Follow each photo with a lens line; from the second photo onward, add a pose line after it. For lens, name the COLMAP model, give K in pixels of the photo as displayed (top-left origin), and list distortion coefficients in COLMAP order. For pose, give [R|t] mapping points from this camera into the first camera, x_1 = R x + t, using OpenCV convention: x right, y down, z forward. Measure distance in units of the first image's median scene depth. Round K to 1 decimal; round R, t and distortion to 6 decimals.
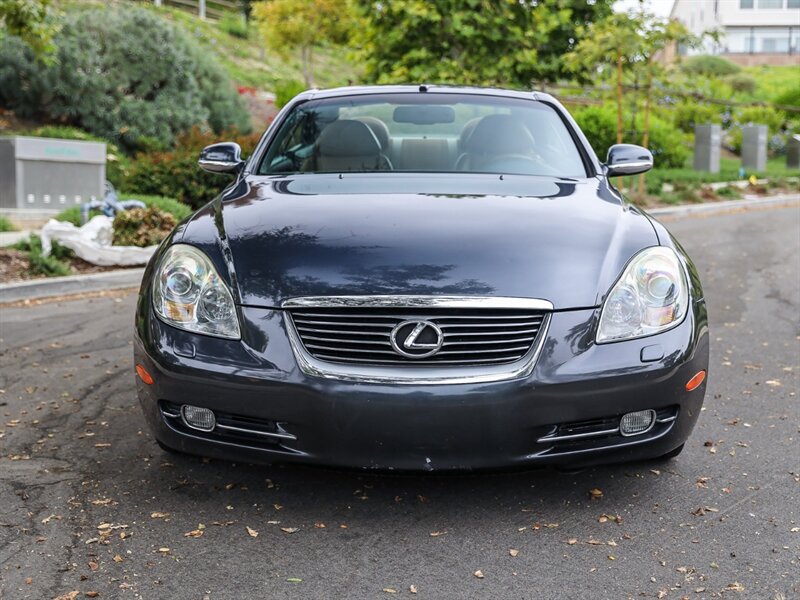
lens RADIAL K [[920.3, 0, 400.0], [0, 920.3, 300.0], [0, 0, 1]] dist [0.017233, 0.012363]
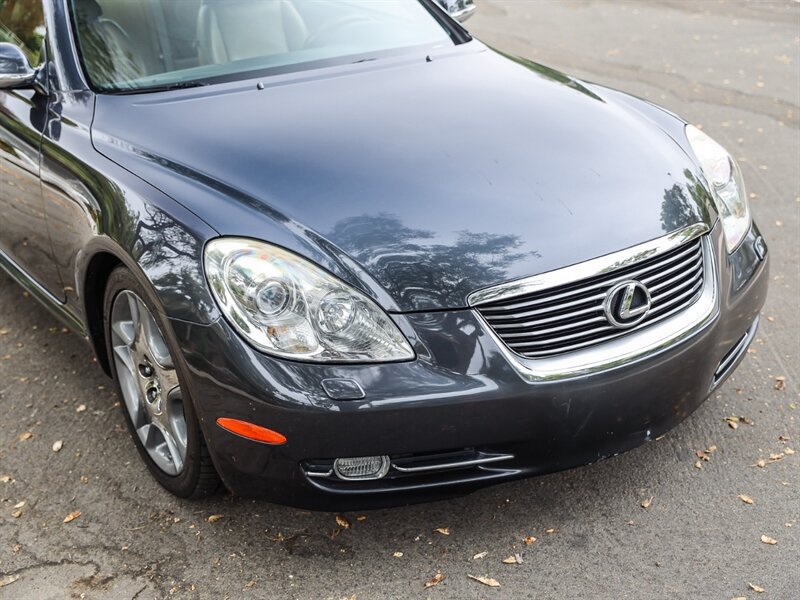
lens RADIAL K [[920.3, 0, 400.0], [0, 920.3, 300.0], [0, 0, 1]] dist [0.017233, 0.012363]
pose [[0.868131, -0.250490, 0.428489, -0.518520], [0.166849, 0.960348, 0.223369, -0.182959], [-0.467451, -0.122421, 0.875502, 0.355338]]
